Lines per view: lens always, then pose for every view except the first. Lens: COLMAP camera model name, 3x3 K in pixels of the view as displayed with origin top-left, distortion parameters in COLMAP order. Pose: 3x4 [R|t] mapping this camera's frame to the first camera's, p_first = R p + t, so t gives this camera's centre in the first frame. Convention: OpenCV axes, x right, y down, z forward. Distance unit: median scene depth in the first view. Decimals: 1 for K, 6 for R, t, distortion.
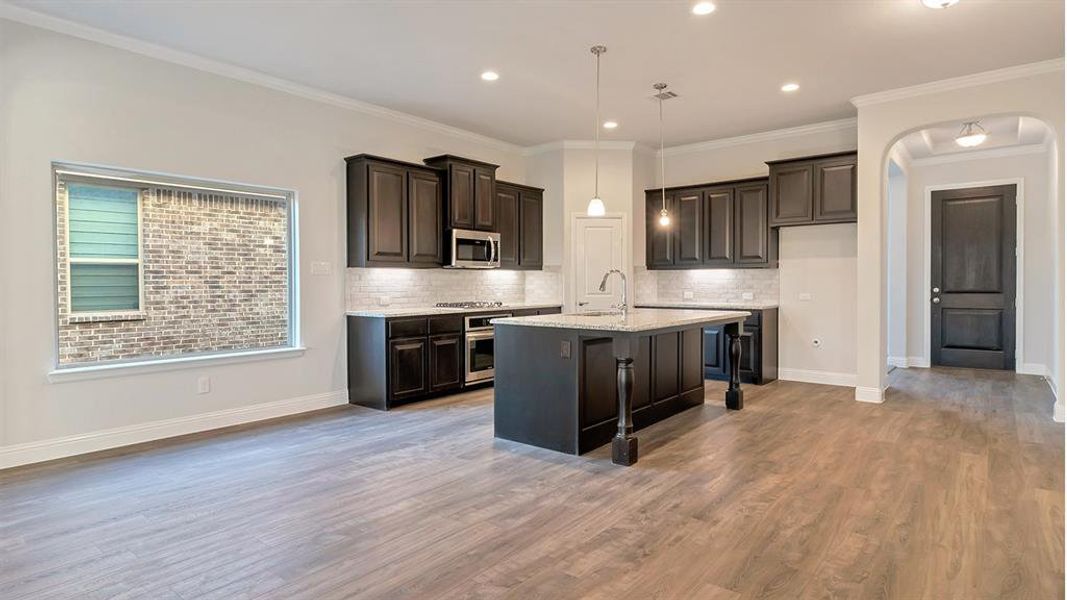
lens RADIAL K [[568.3, 0, 533.9], [0, 568.3, 293.2], [0, 0, 1]] dist [-0.001495, -0.000209]
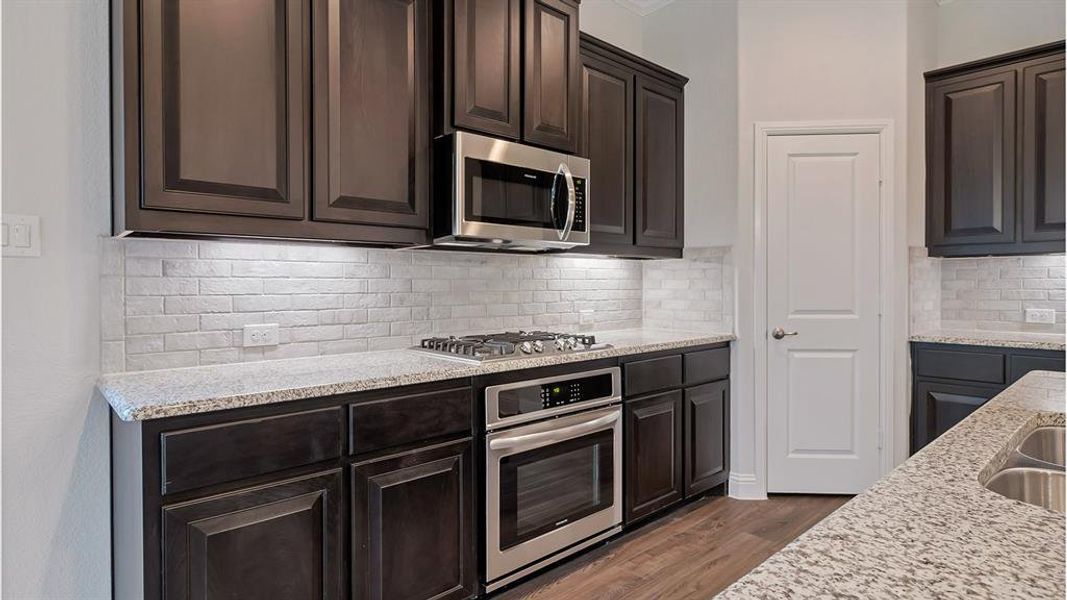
lens RADIAL K [[564.4, 0, 531.5], [0, 564.4, 290.2], [0, 0, 1]] dist [-0.001377, 0.000677]
pose [[0.987699, 0.002326, -0.156349, -0.041131], [-0.004105, 0.999930, -0.011052, -0.011223], [0.156313, 0.011558, 0.987640, 0.654946]]
